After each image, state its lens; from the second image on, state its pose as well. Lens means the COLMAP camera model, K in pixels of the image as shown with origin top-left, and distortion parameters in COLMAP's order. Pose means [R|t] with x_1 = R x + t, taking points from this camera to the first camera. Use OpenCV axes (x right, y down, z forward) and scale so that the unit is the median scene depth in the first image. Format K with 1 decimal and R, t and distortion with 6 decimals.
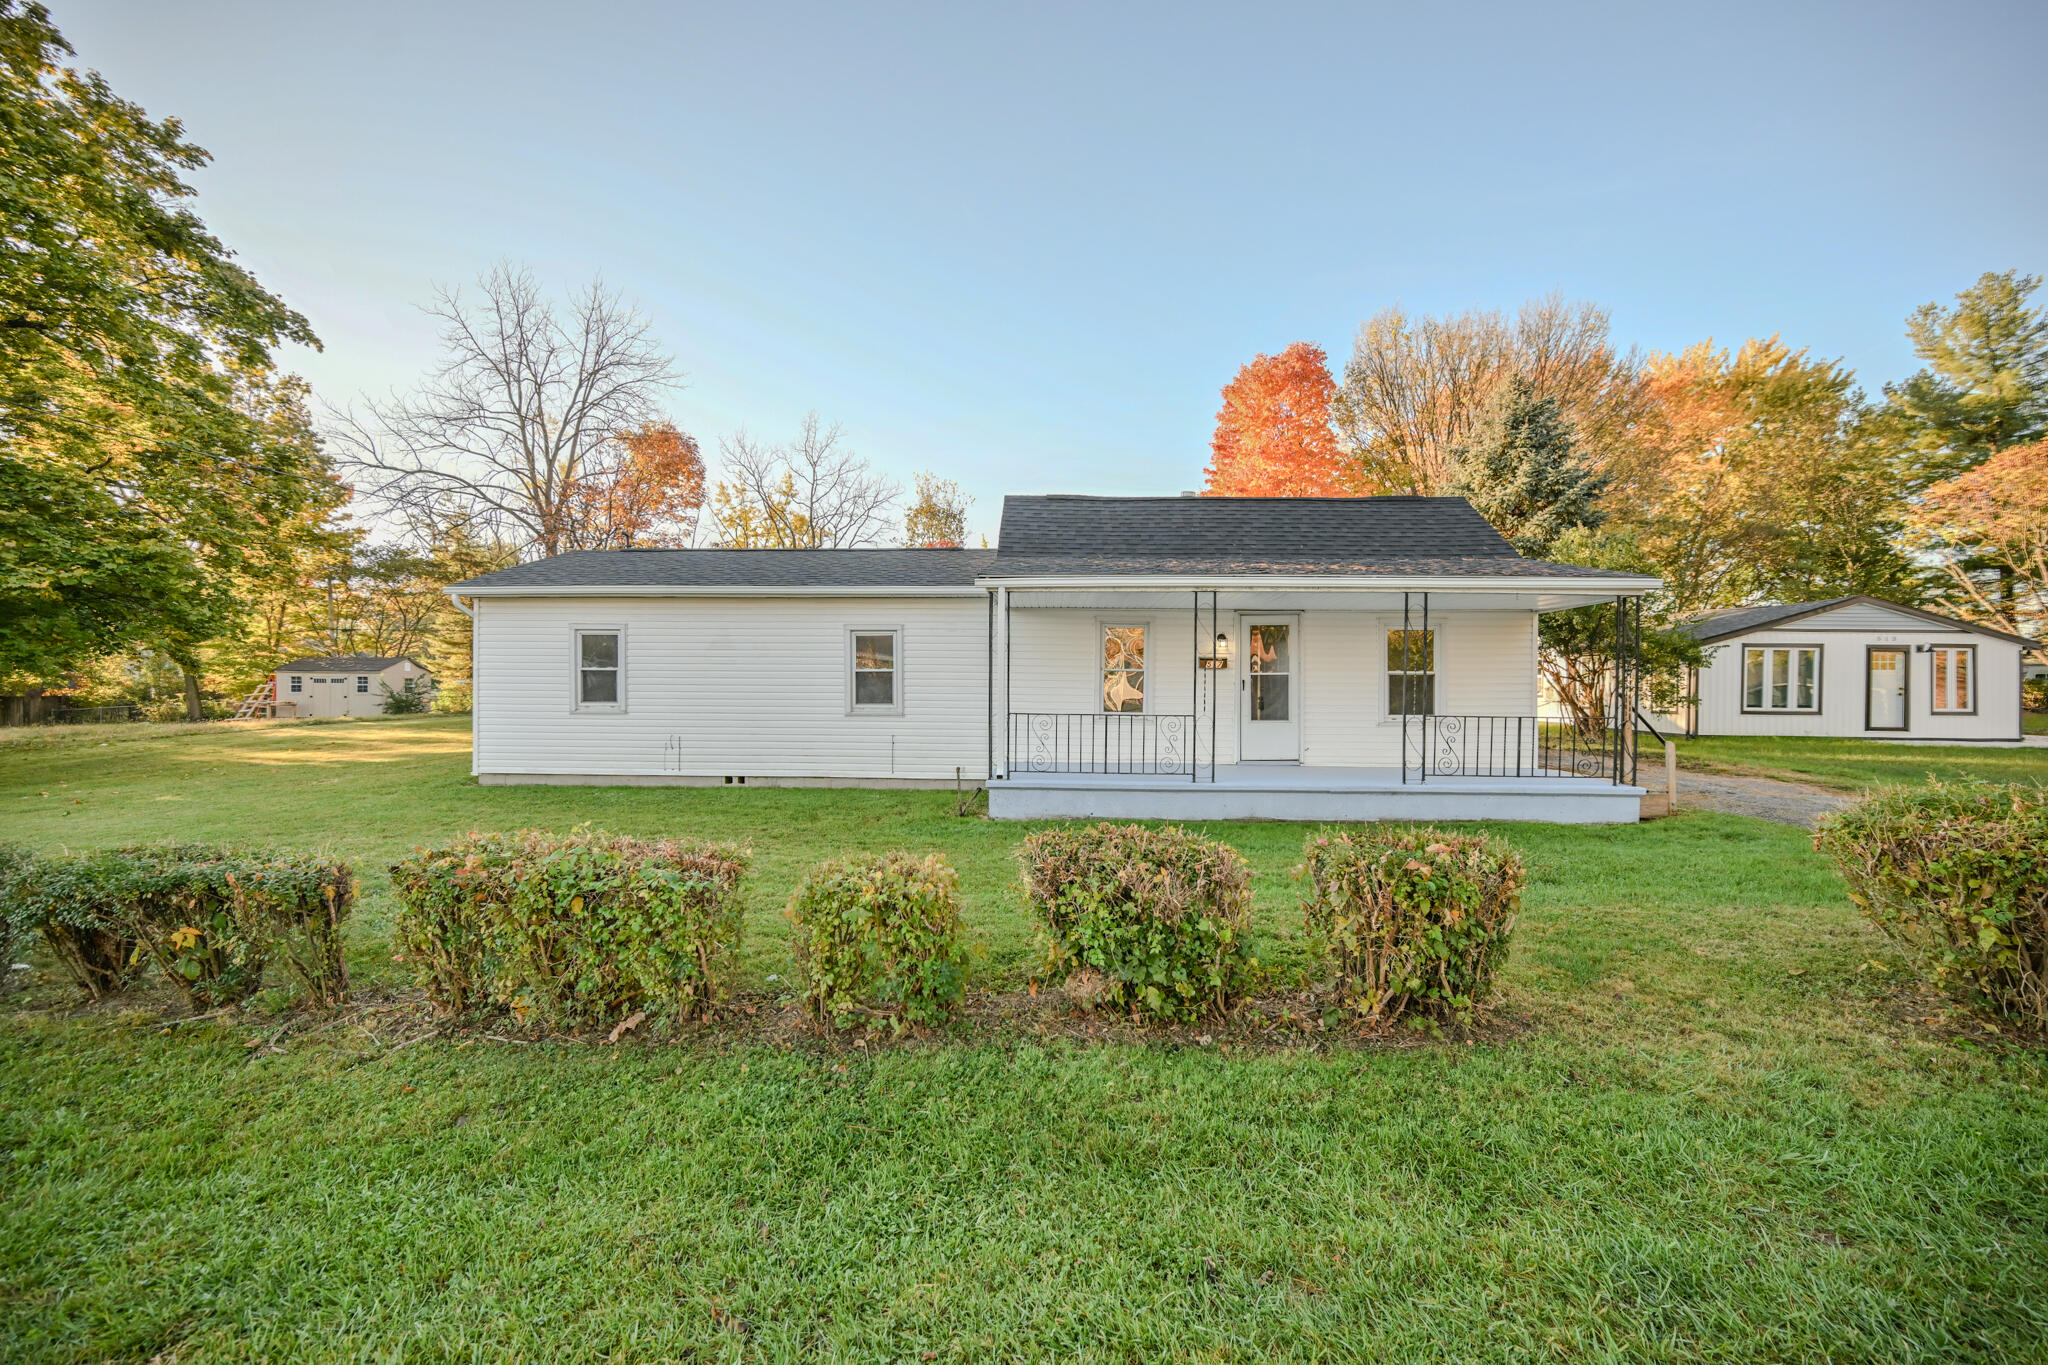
lens RADIAL K [[794.2, 0, 1033.8], [0, 794.2, 681.4], [0, 0, 1]] dist [0.002557, 0.000483]
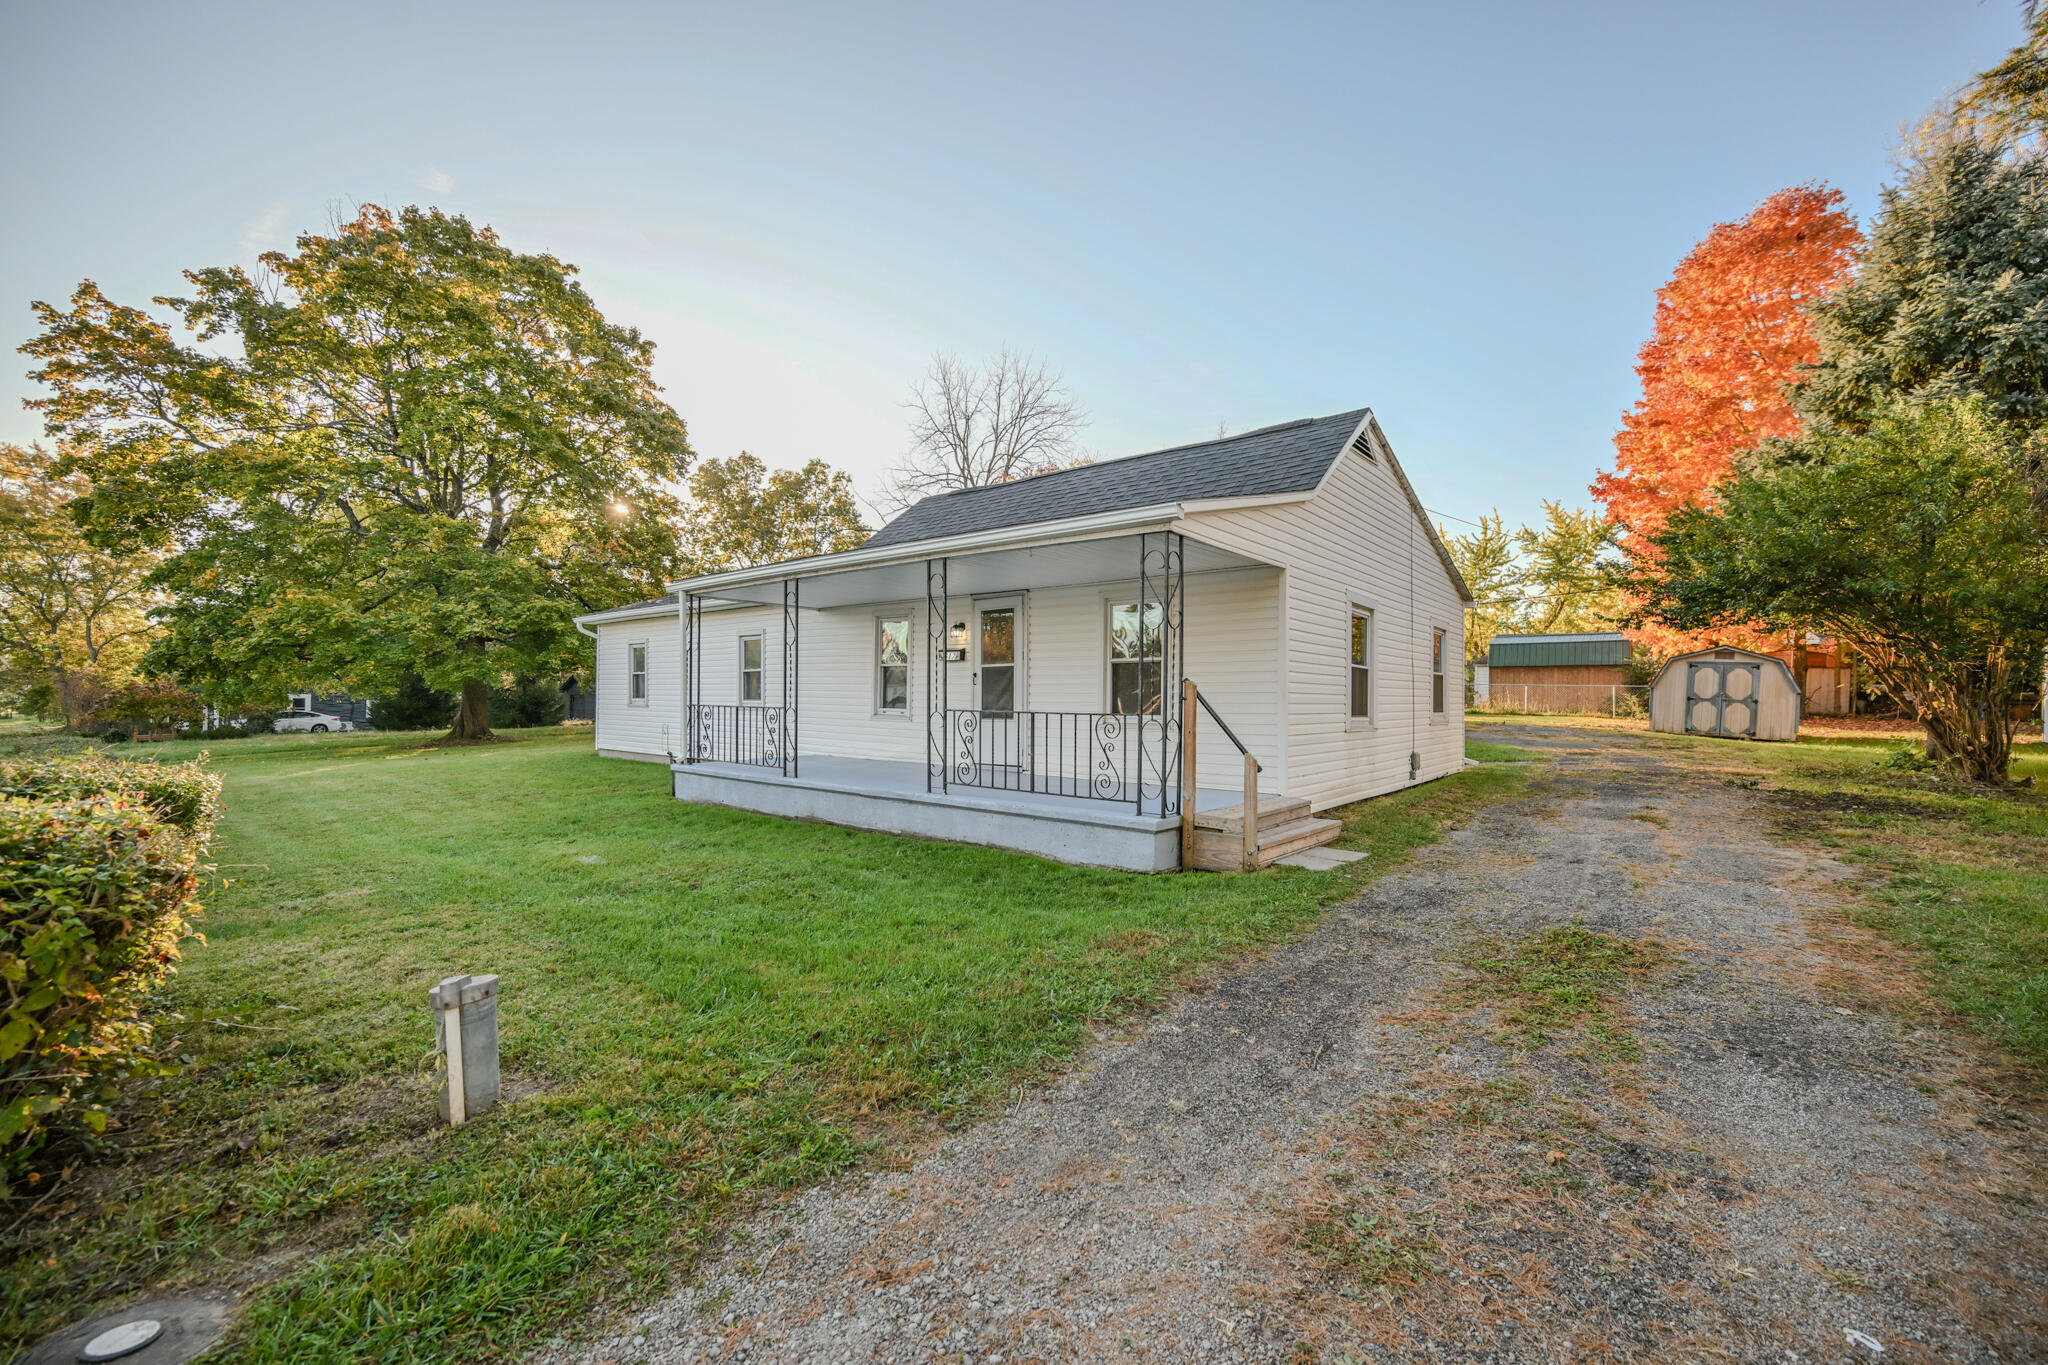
lens RADIAL K [[794.2, 0, 1033.8], [0, 794.2, 681.4], [0, 0, 1]] dist [0.002557, 0.000483]
pose [[0.820326, -0.006306, -0.571861, 0.820971], [-0.000595, 0.999929, -0.011879, 0.017842], [0.571896, 0.010085, 0.820264, 0.308071]]
